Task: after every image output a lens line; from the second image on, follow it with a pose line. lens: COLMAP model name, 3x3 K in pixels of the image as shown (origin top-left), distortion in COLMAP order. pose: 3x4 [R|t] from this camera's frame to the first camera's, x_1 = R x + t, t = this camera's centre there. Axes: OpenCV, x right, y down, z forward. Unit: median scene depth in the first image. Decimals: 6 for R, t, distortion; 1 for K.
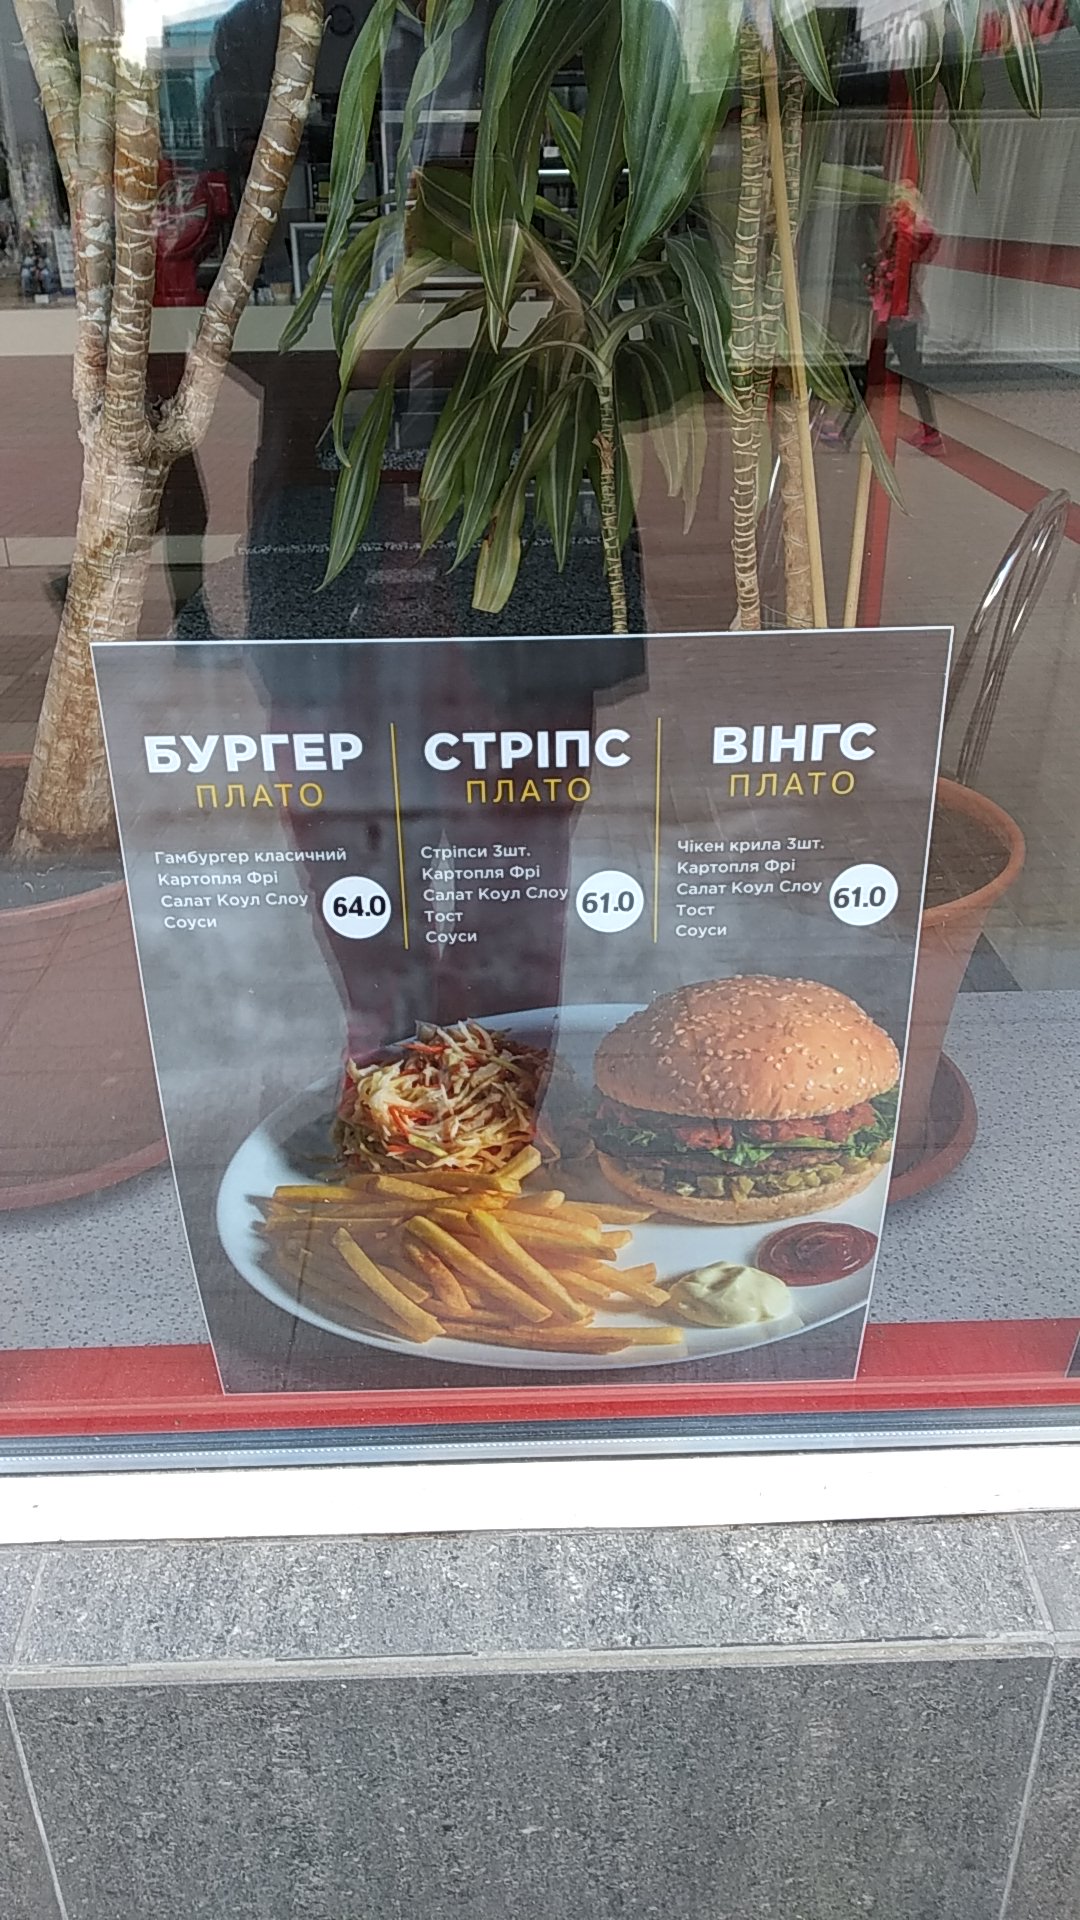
lens RADIAL K [[1454.4, 0, 540.6], [0, 1454.4, 963.2], [0, 0, 1]] dist [-0.004840, 0.019154]
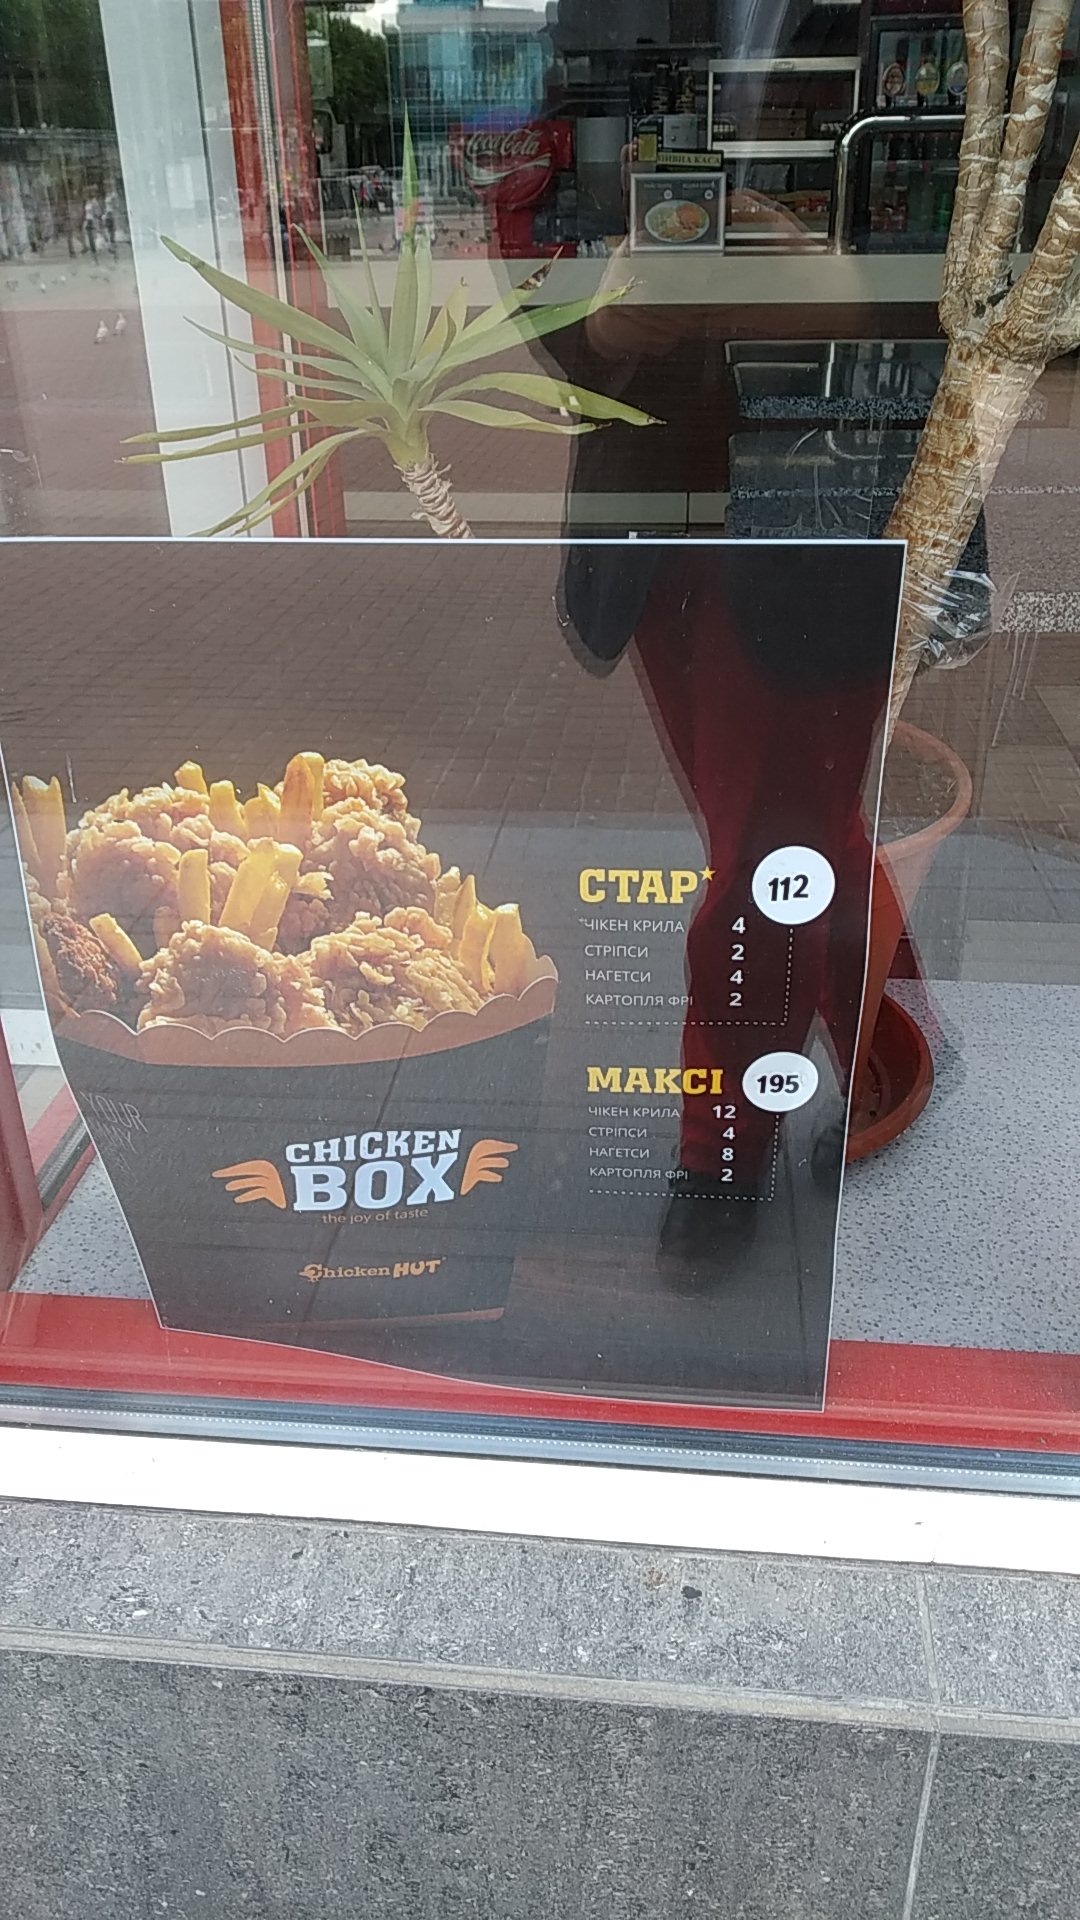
lens RADIAL K [[1454.4, 0, 538.8], [0, 1454.4, 957.0], [0, 0, 1]] dist [-0.004840, 0.019154]
pose [[0.992513, 0.053242, -0.109925, -0.499397], [-0.051798, 0.998530, 0.015955, 0.023219], [0.110613, -0.010142, 0.993812, 0.088366]]
